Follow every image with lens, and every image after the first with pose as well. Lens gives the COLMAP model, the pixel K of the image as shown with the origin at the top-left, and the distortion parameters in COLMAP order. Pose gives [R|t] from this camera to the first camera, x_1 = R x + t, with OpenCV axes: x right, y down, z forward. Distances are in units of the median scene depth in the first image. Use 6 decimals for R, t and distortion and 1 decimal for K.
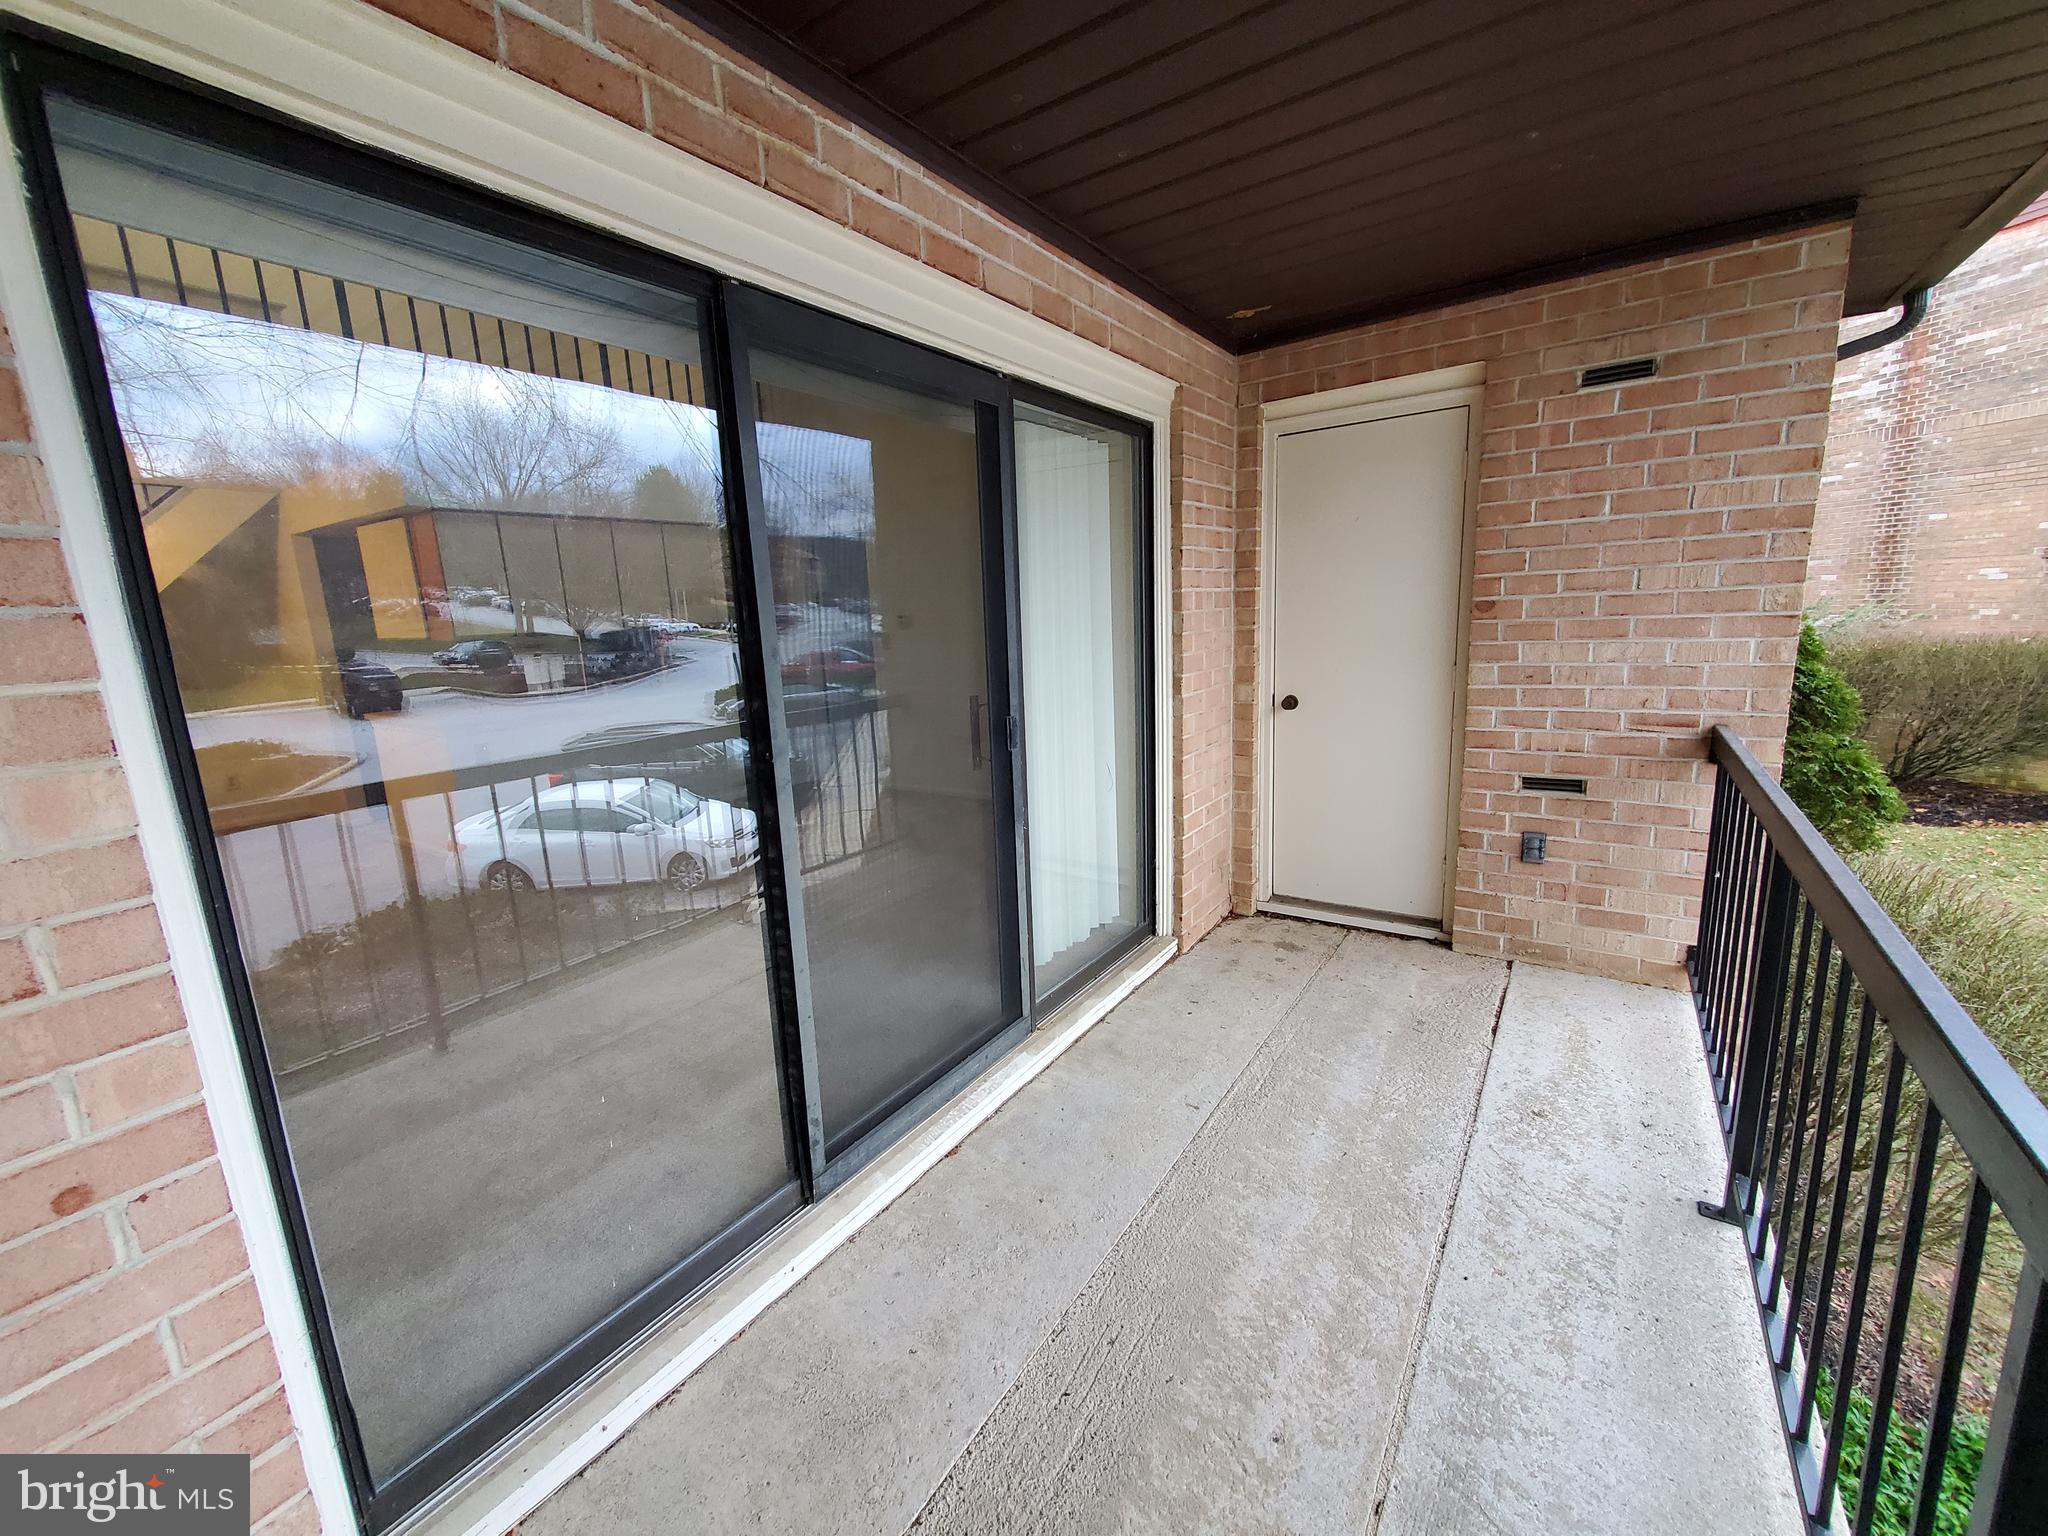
lens RADIAL K [[816.5, 0, 1024.0], [0, 816.5, 768.0], [0, 0, 1]] dist [0.003548, -0.000074]
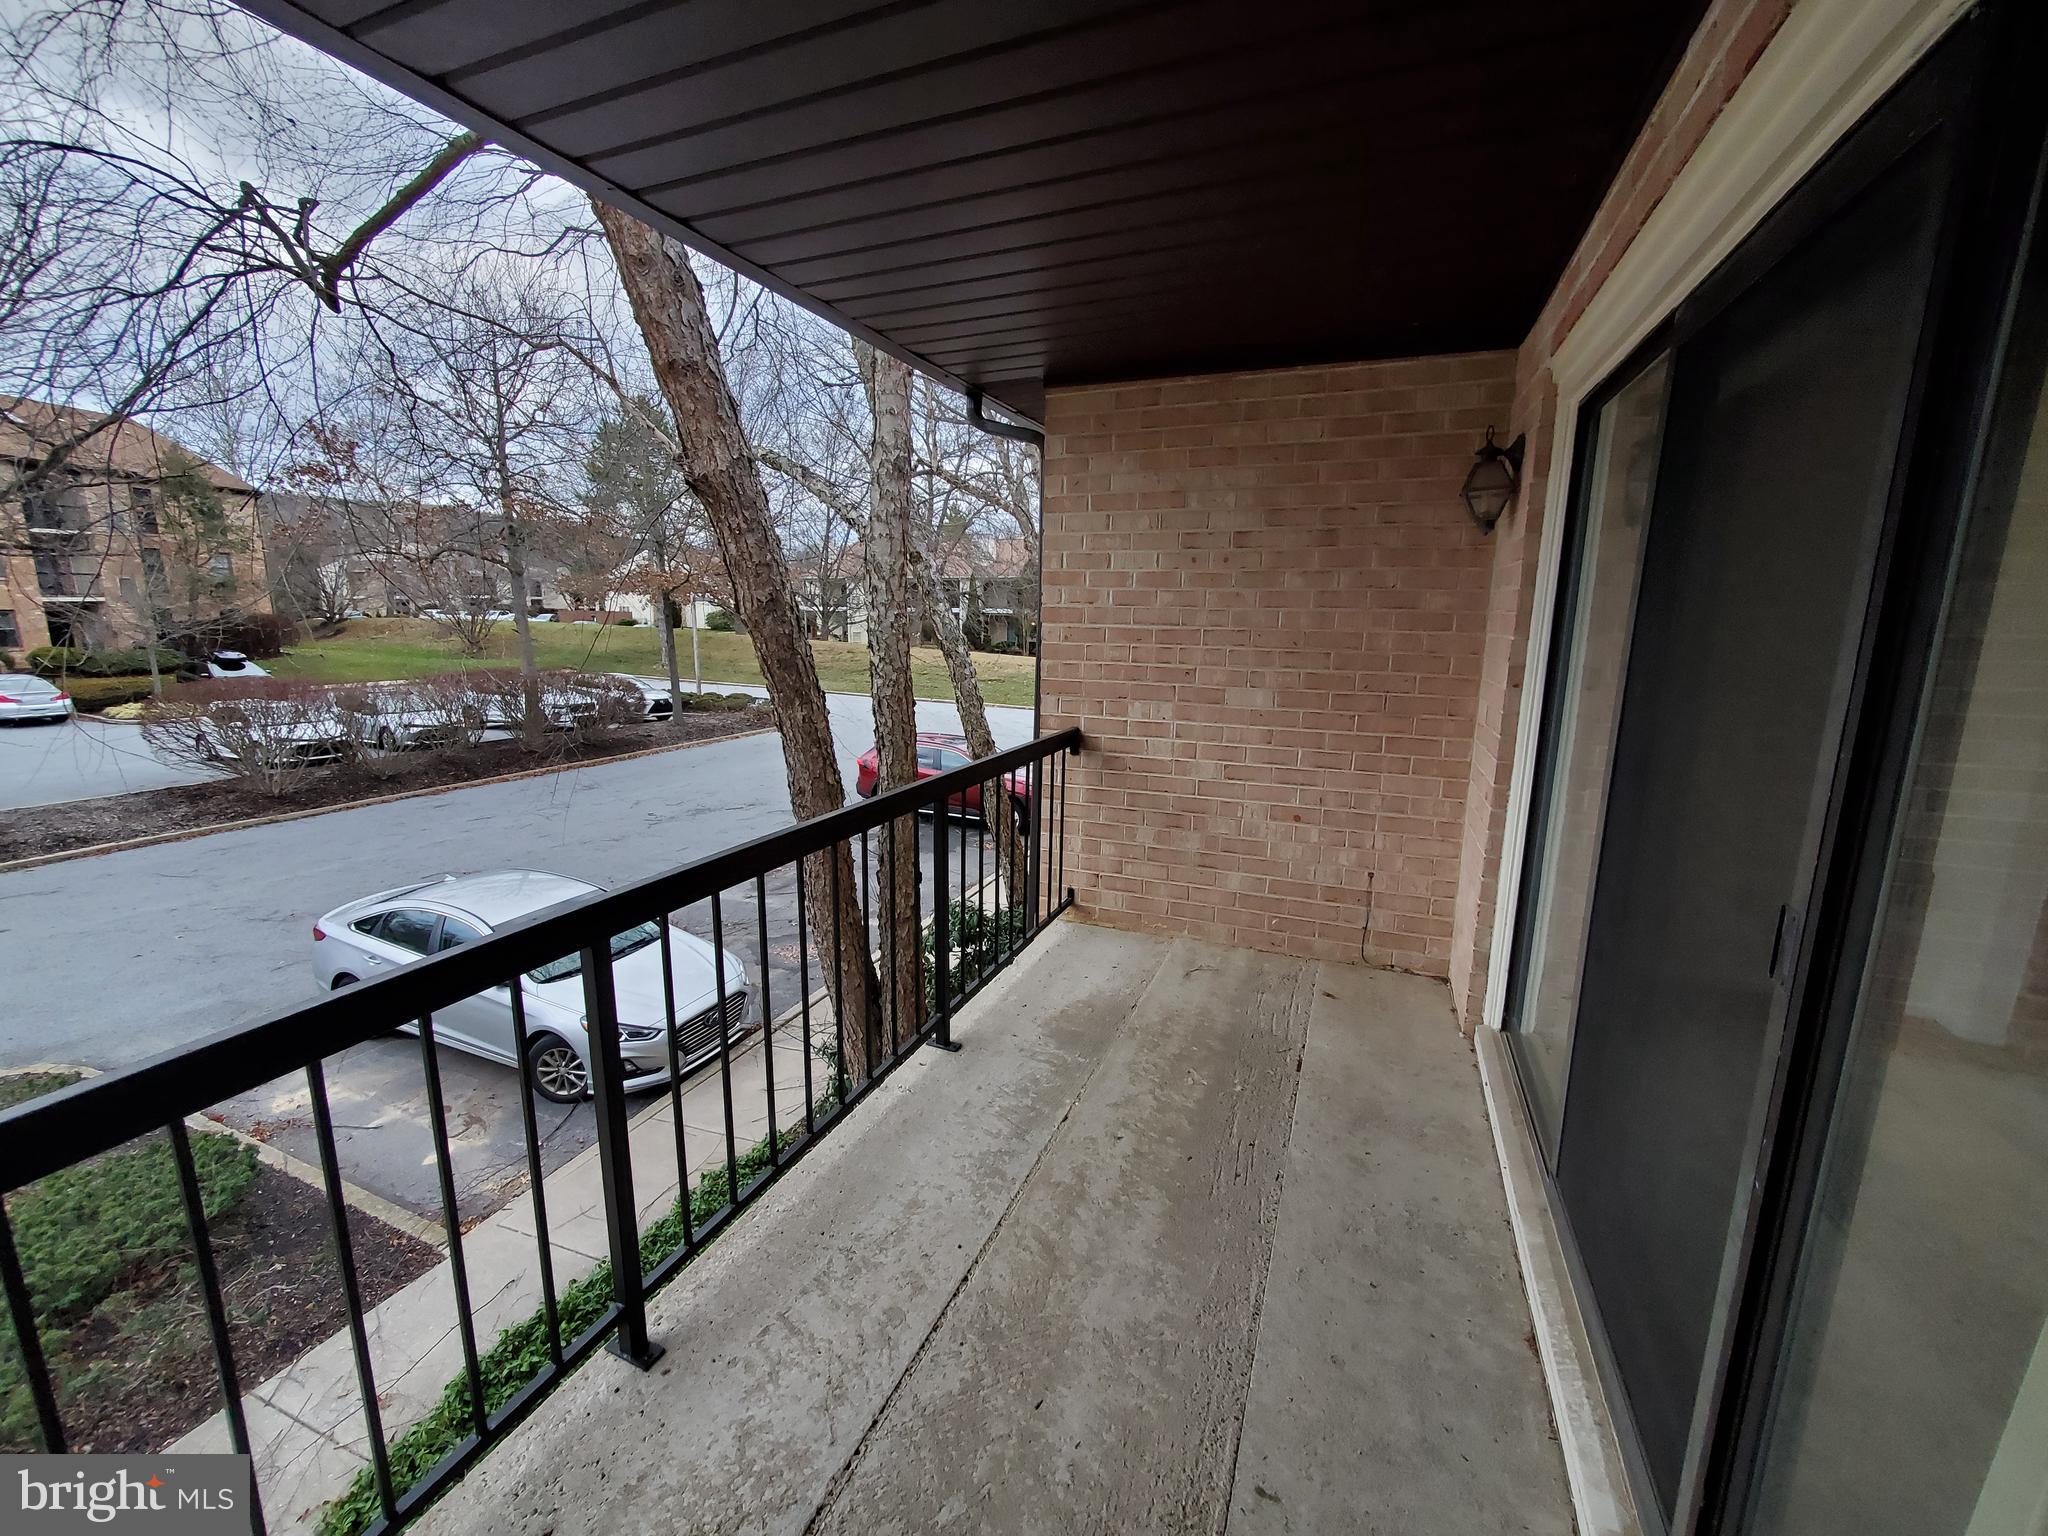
lens RADIAL K [[816.5, 0, 1024.0], [0, 816.5, 768.0], [0, 0, 1]] dist [0.003548, -0.000074]
pose [[-0.978727, 0.073940, -0.191378, 0.576335], [-0.004149, 0.925477, 0.378781, -0.372371], [0.205123, 0.371517, -0.905483, 1.661023]]
